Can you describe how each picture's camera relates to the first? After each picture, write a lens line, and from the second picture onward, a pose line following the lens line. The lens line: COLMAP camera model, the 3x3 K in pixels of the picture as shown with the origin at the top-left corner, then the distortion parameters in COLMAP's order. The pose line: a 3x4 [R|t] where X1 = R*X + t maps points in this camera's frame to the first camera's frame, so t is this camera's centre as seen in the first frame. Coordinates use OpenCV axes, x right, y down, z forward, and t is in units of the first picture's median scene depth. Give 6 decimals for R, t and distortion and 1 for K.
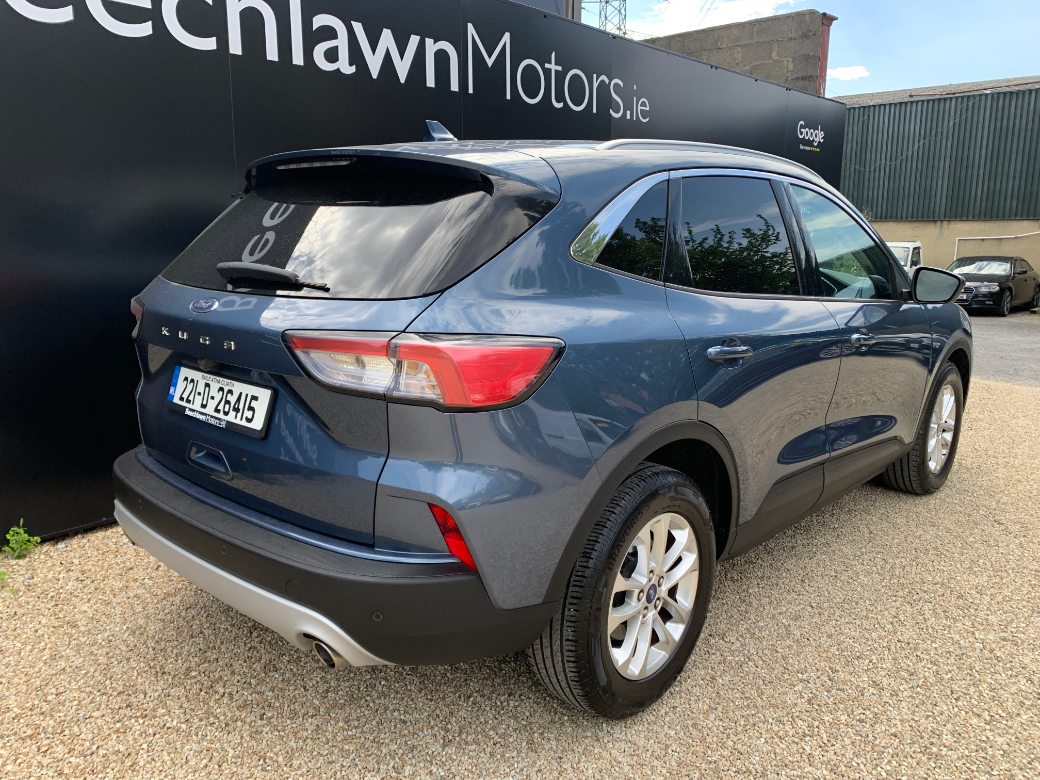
lens RADIAL K [[820.8, 0, 520.6], [0, 820.8, 383.5], [0, 0, 1]] dist [-0.011273, 0.034832]
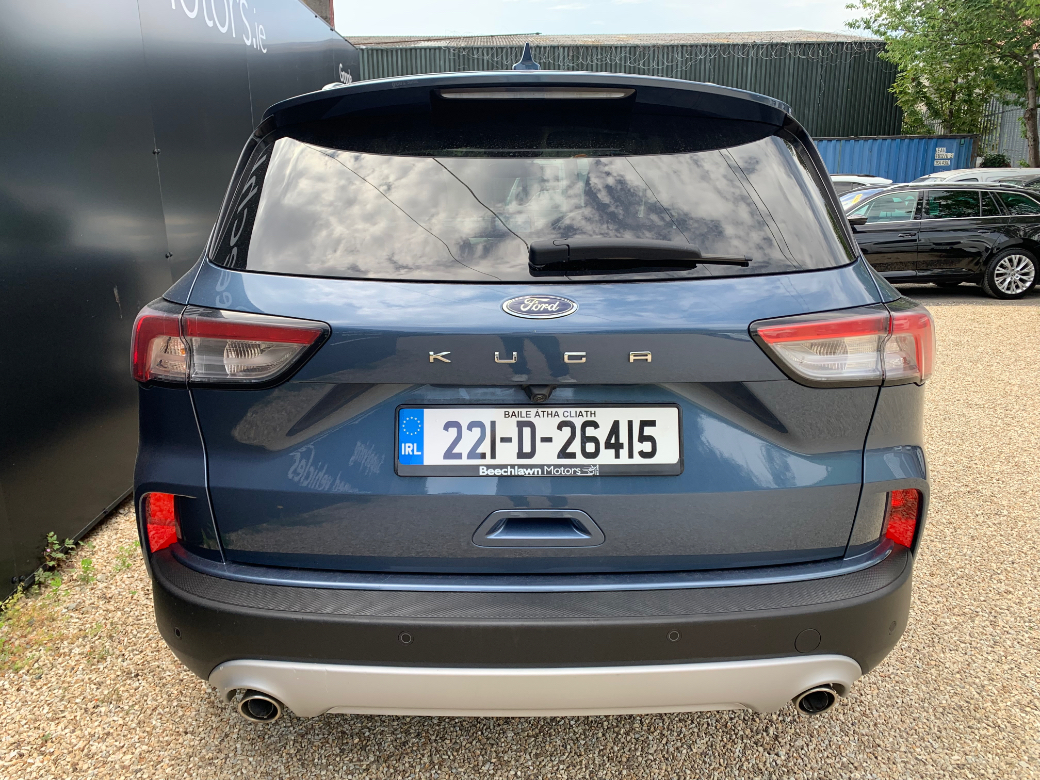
lens RADIAL K [[820.8, 0, 519.7], [0, 820.8, 396.0], [0, 0, 1]] dist [-0.011273, 0.034832]
pose [[0.737660, -0.190786, 0.647656, -0.839581], [0.141776, 0.981629, 0.127689, -0.110260], [-0.660119, -0.002369, 0.751157, 0.508797]]
